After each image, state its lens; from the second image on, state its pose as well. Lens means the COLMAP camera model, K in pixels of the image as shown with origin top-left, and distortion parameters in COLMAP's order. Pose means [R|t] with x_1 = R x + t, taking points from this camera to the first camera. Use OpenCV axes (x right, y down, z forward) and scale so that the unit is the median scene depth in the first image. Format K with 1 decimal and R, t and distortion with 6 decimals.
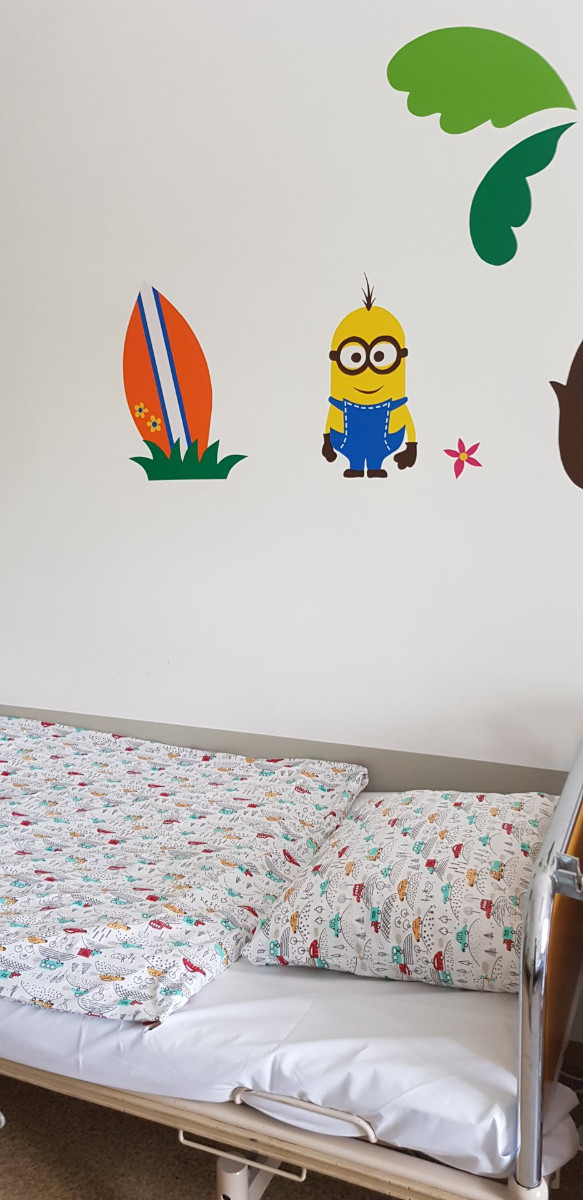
lens RADIAL K [[950.1, 0, 286.3], [0, 950.1, 594.4], [0, 0, 1]] dist [0.047257, -0.071006]
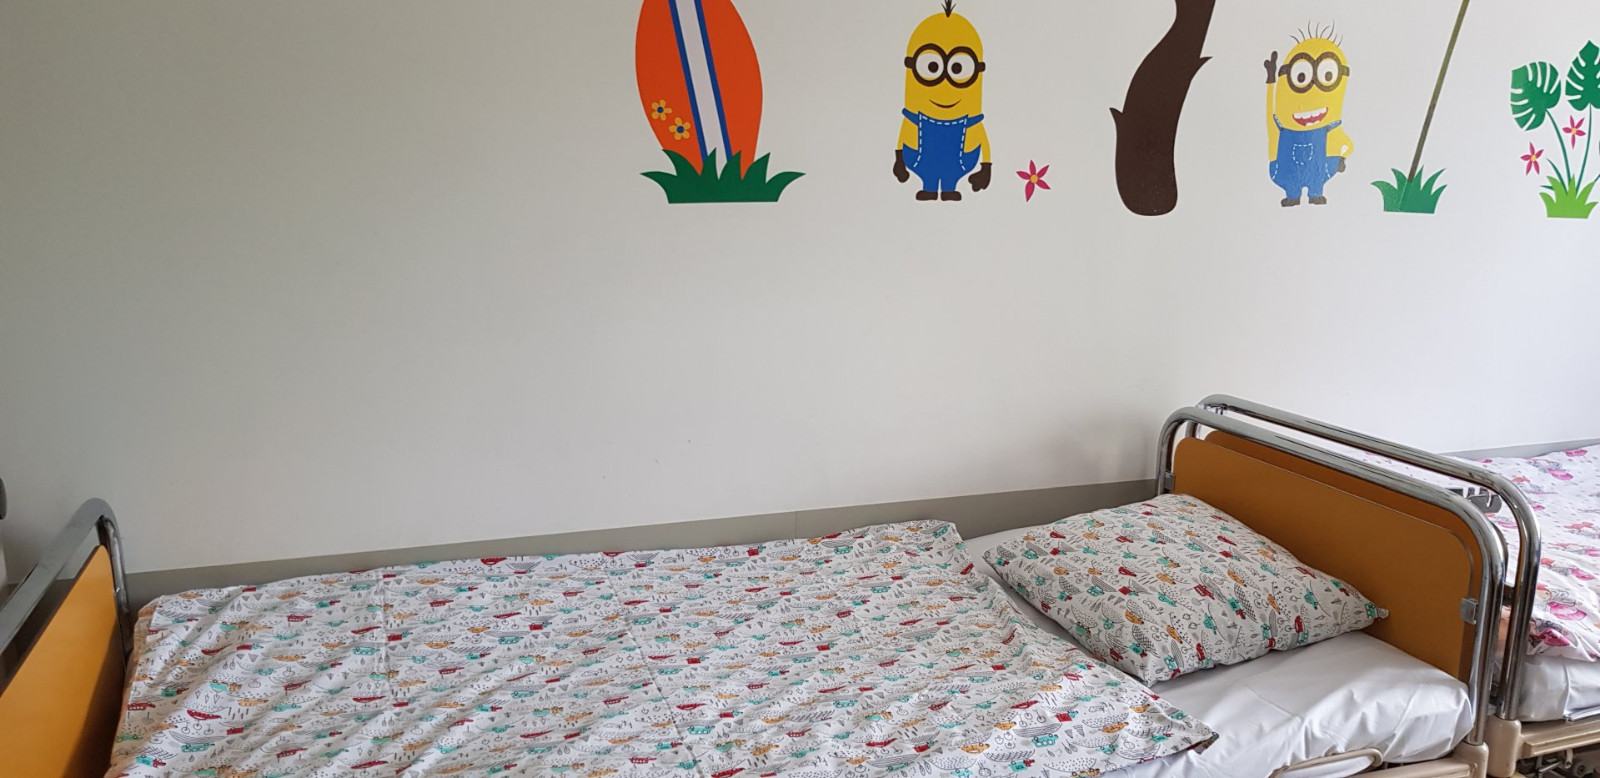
lens RADIAL K [[1266.8, 0, 824.1], [0, 1266.8, 396.9], [0, 0, 1]] dist [0.047257, -0.071006]
pose [[0.710028, -0.096631, 0.697512, -0.871905], [0.091789, 0.994789, 0.044378, 0.000631], [-0.698166, 0.032515, 0.715197, 0.216959]]
